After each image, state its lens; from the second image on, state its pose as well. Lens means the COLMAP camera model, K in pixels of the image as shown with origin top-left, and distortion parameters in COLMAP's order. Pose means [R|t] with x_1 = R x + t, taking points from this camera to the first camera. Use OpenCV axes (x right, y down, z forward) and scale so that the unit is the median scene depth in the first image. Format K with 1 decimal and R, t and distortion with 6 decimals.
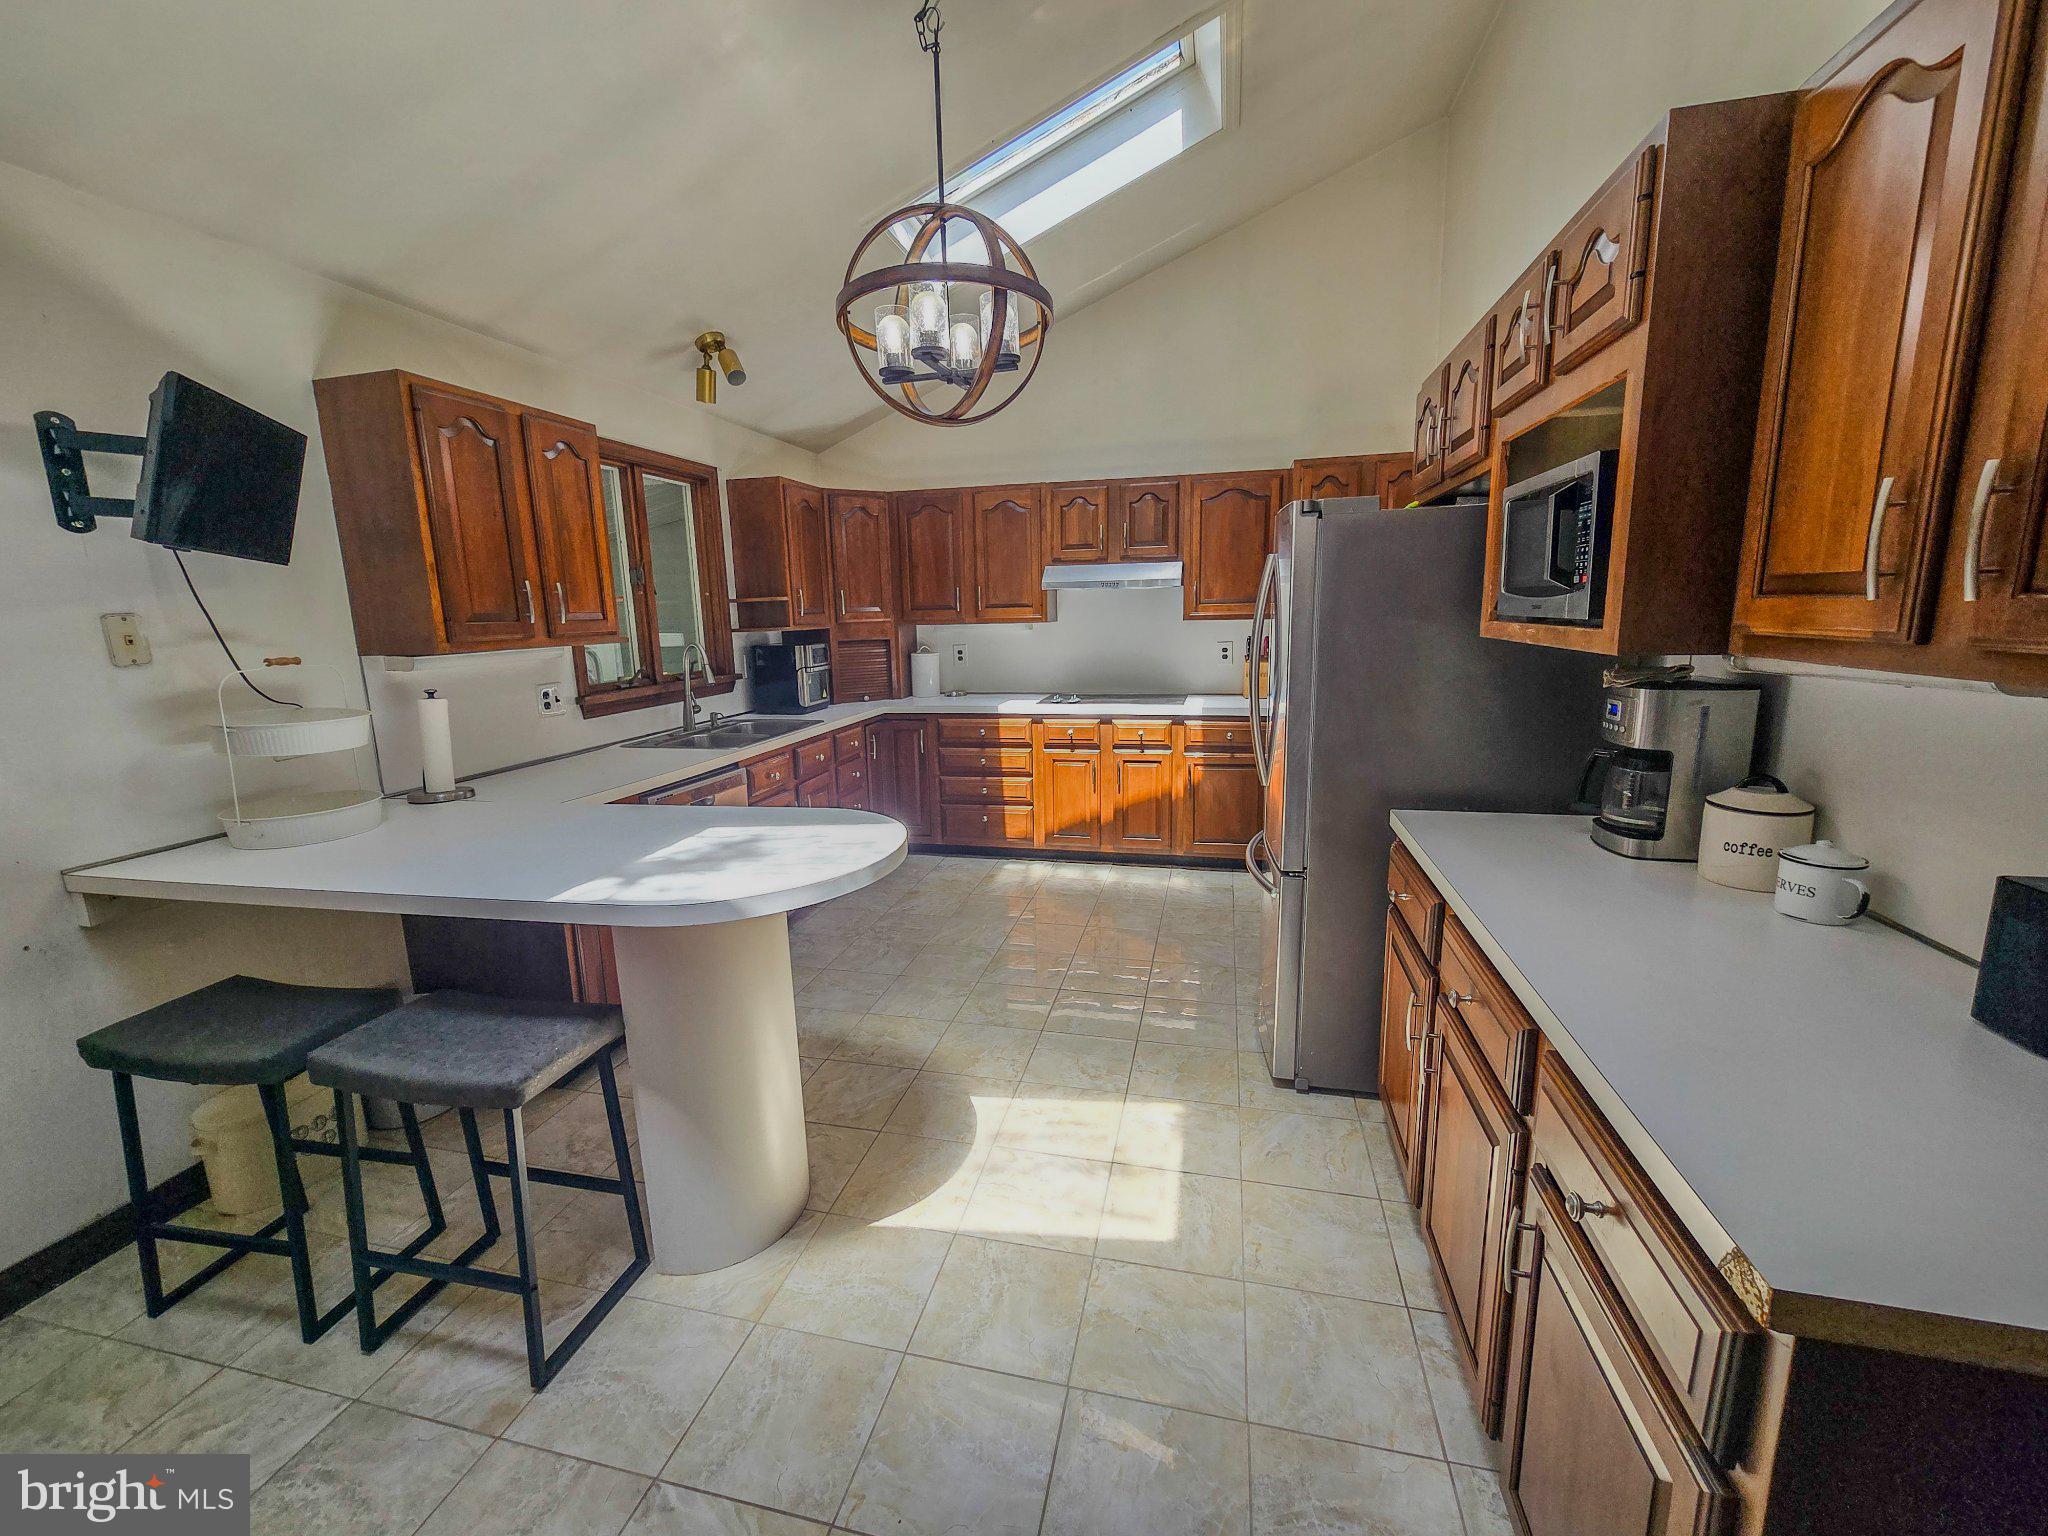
lens RADIAL K [[833.0, 0, 1021.5], [0, 833.0, 764.4], [0, 0, 1]] dist [0.000269, 0.000152]
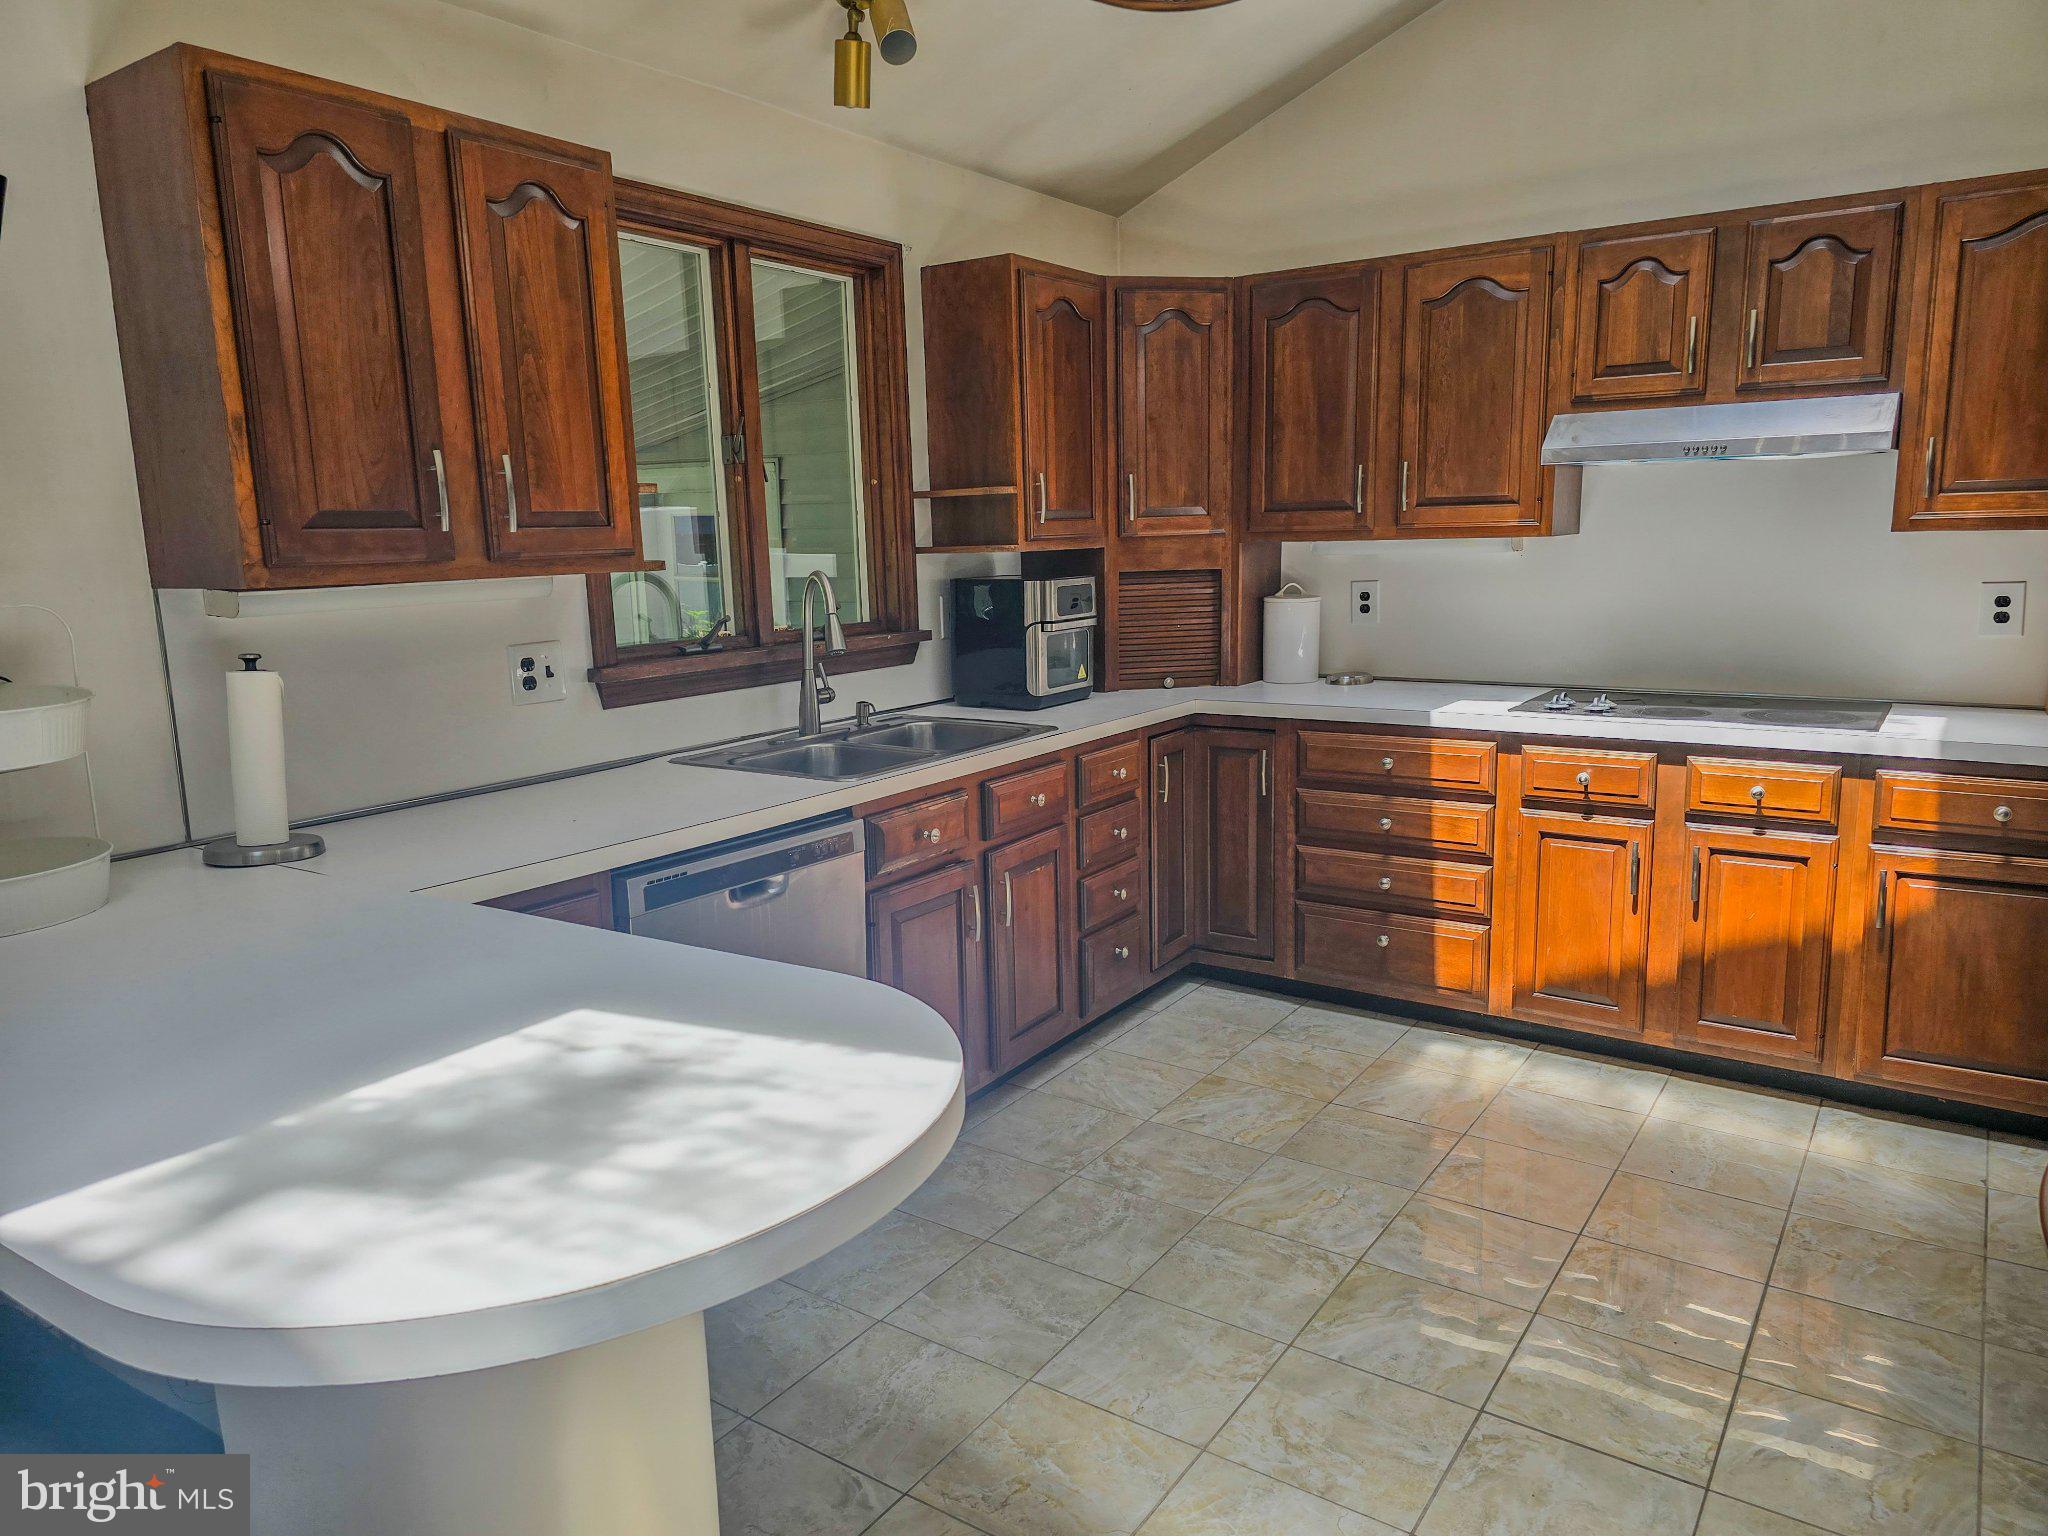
lens RADIAL K [[1385.5, 0, 1023.3], [0, 1385.5, 771.0], [0, 0, 1]] dist [0.035895, -0.022225]
pose [[0.933680, 0.063384, -0.352455, 0.041374], [-0.064230, 0.997892, 0.009305, -0.029877], [0.352302, 0.013951, 0.935782, 0.182204]]
